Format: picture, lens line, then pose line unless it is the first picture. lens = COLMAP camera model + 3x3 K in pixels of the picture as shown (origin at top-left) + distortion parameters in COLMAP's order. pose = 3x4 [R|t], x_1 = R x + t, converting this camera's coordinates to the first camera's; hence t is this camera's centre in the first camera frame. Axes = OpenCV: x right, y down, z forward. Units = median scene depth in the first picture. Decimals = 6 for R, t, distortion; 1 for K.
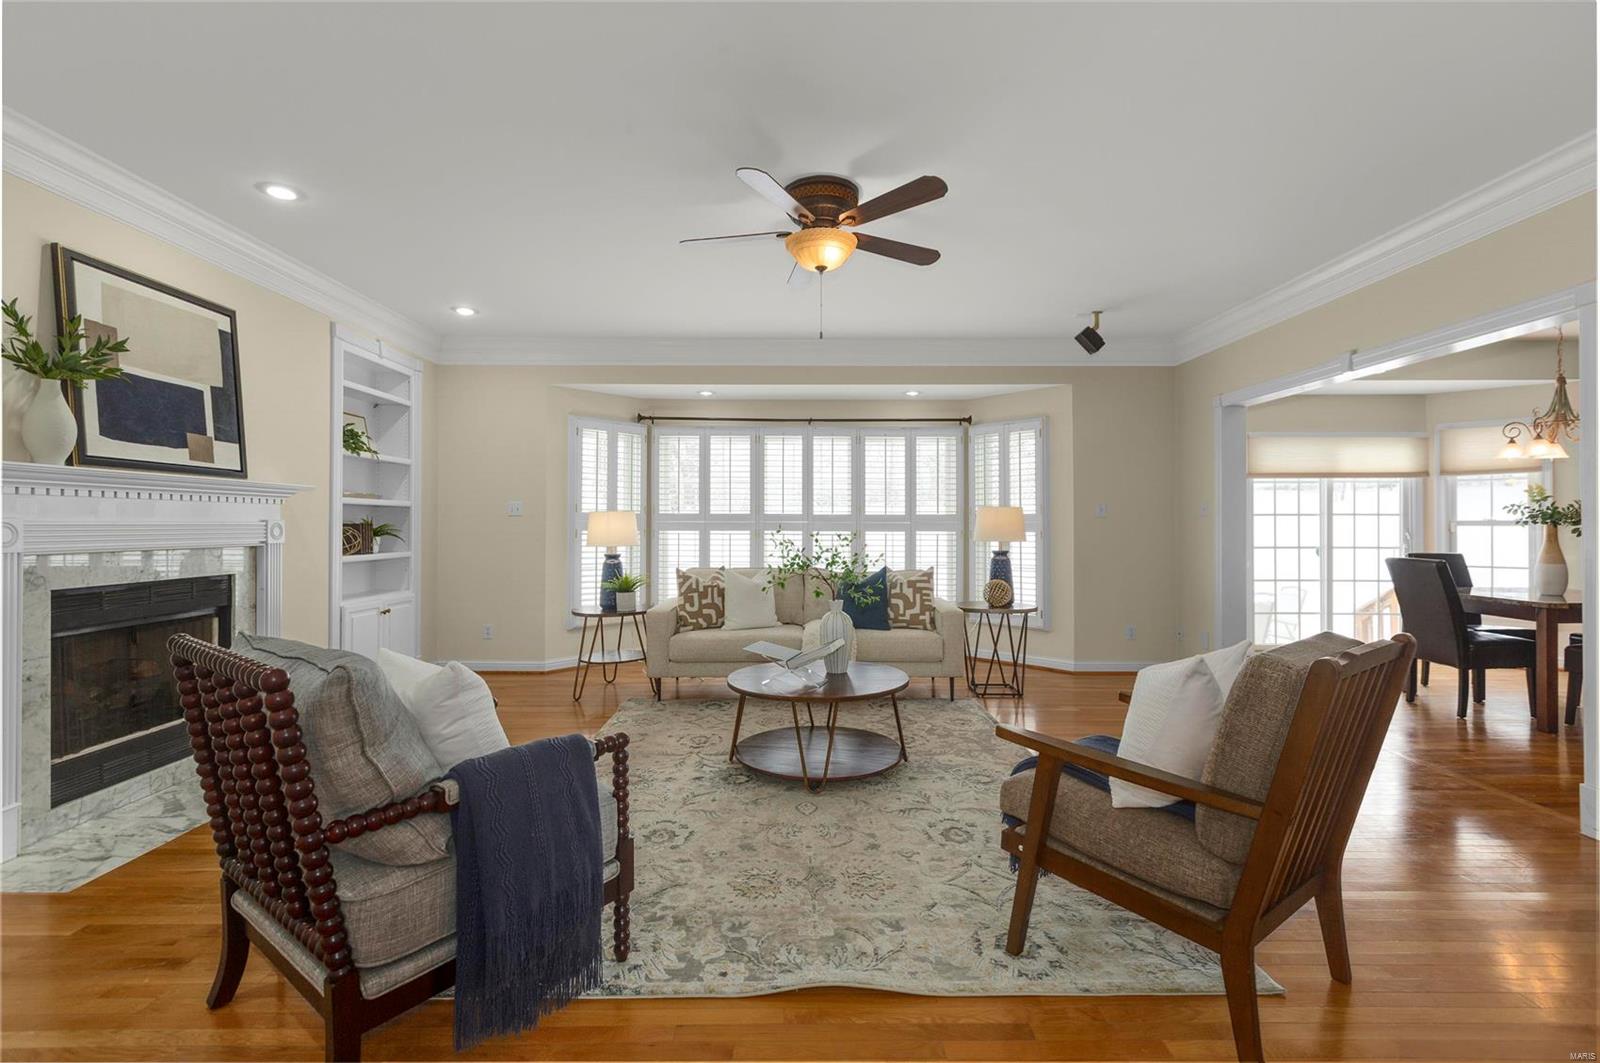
lens RADIAL K [[722.8, 0, 789.1], [0, 722.8, 524.3], [0, 0, 1]] dist [0.000645, -0.000955]
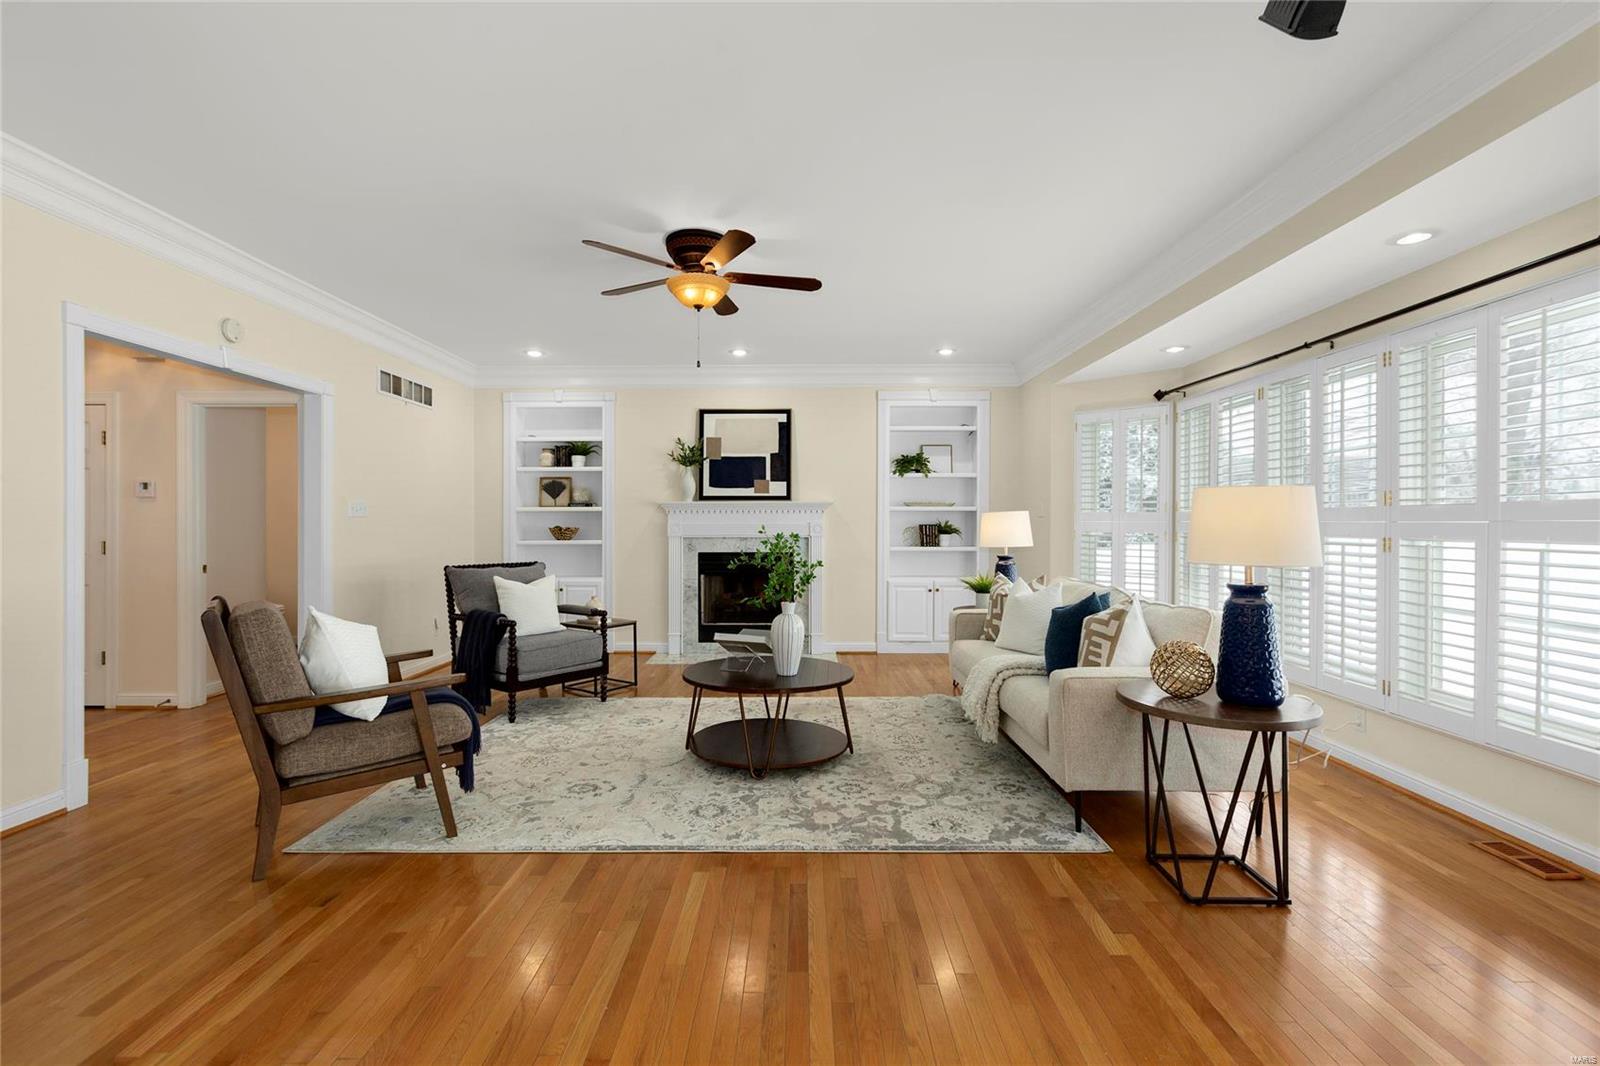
lens RADIAL K [[722.8, 0, 796.3], [0, 722.8, 531.5], [0, 0, 1]] dist [0.000645, -0.000955]
pose [[-0.014618, 0.009265, -0.999850, 1.077016], [0.000262, 0.999957, 0.009263, -0.000878], [0.999893, -0.000127, -0.014620, 1.047341]]
